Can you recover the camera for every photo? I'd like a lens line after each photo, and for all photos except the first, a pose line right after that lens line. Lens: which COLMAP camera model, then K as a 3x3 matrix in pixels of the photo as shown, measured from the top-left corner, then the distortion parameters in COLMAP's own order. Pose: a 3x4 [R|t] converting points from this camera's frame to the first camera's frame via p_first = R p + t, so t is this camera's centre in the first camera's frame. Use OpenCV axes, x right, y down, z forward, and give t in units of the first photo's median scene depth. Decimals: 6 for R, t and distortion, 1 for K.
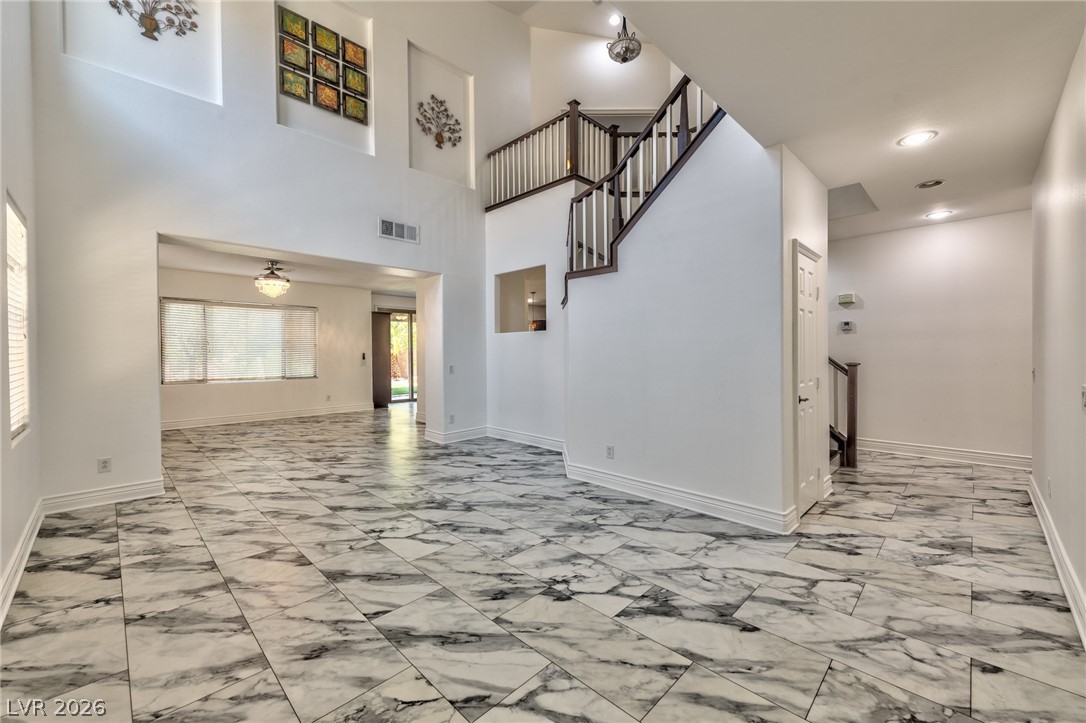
lens RADIAL K [[434.8, 0, 538.9], [0, 434.8, 352.7], [0, 0, 1]] dist [0.001477, -0.000433]
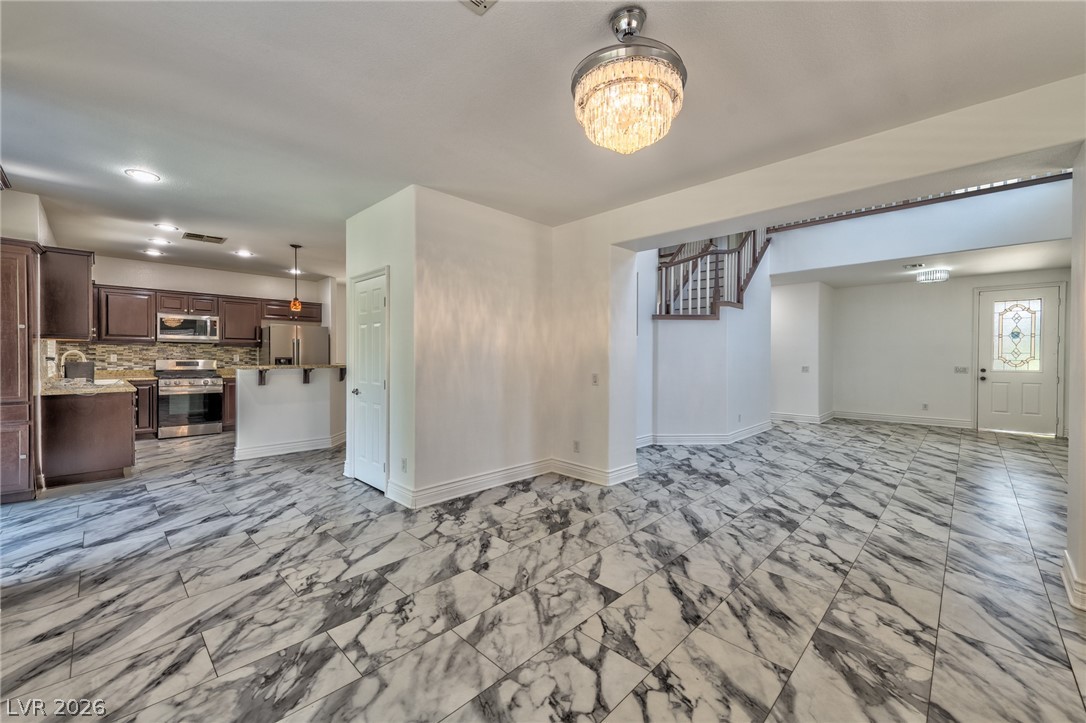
lens RADIAL K [[434.8, 0, 535.0], [0, 434.8, 363.6], [0, 0, 1]] dist [0.001477, -0.000433]
pose [[-0.009661, -0.004850, 0.999942, -0.303192], [0.001198, 0.999987, 0.004861, 0.000488], [-0.999953, 0.001245, -0.009655, 0.301937]]
